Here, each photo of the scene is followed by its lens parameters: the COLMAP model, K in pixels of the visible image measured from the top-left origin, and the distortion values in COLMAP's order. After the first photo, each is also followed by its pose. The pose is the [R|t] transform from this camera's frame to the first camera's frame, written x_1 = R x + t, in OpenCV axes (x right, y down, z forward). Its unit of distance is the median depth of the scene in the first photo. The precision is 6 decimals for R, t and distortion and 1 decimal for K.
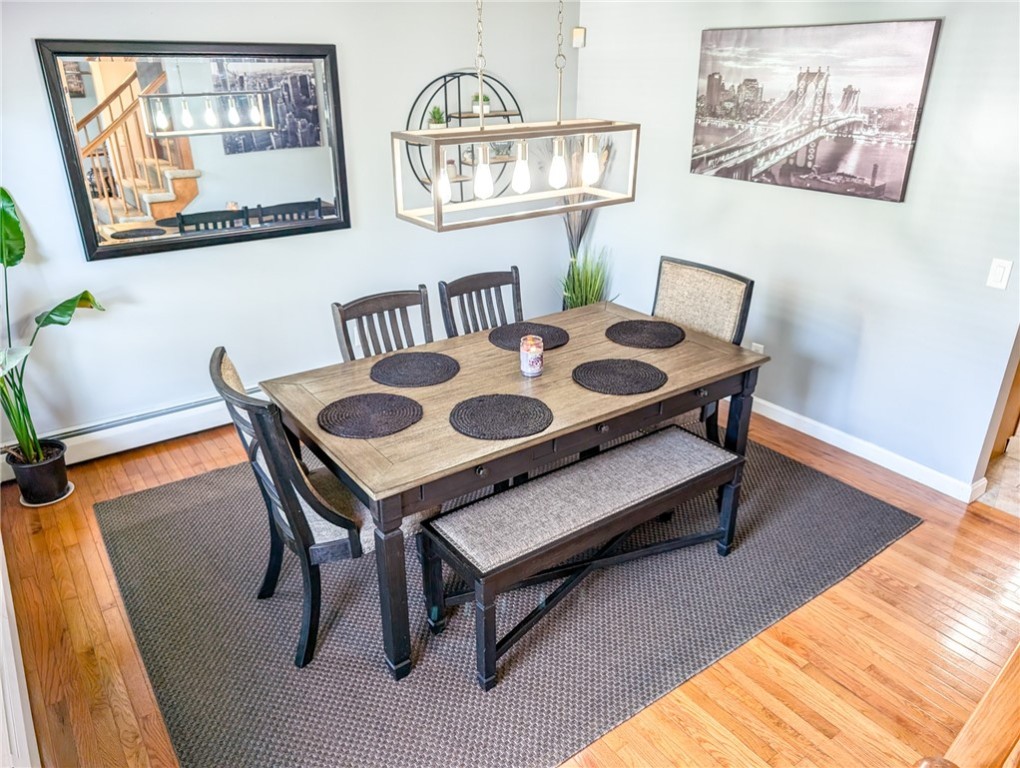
lens RADIAL K [[737.1, 0, 510.0], [0, 737.1, 384.0], [0, 0, 1]] dist [0.011345, -0.006443]
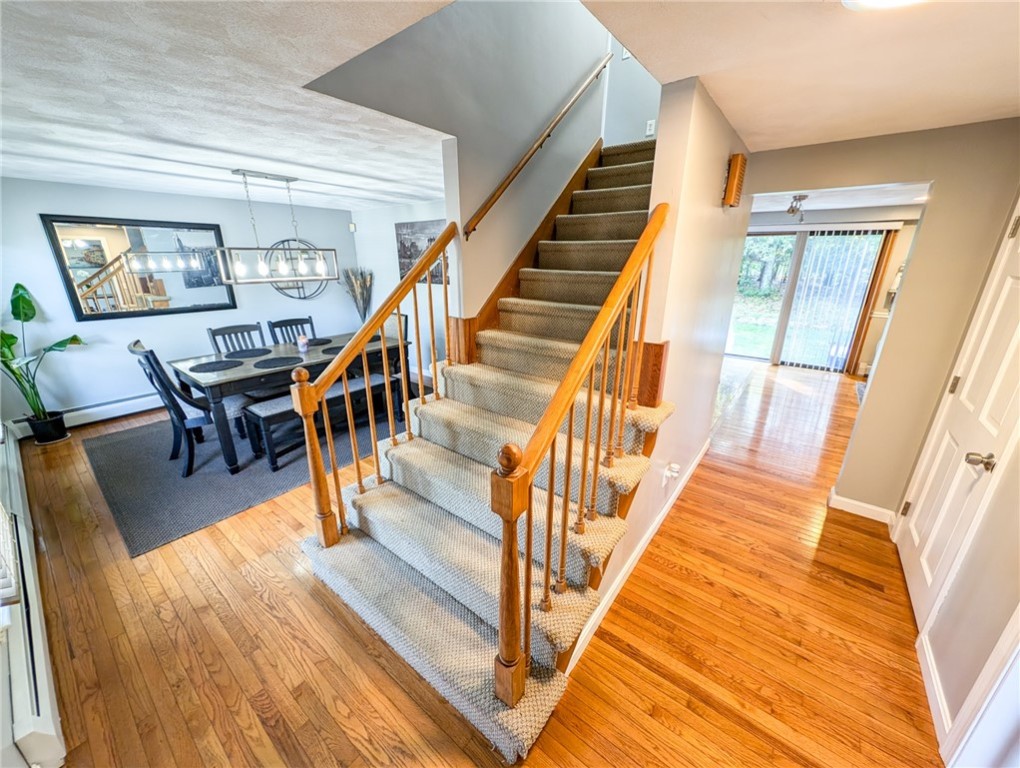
lens RADIAL K [[383.4, 0, 510.9], [0, 383.4, 382.3], [0, 0, 1]] dist [-0.000672, -0.000273]
pose [[0.959491, -0.085211, 0.268545, 0.287221], [0.111373, 0.990246, -0.083715, 0.228816], [-0.258793, 0.110232, 0.959622, -0.311186]]
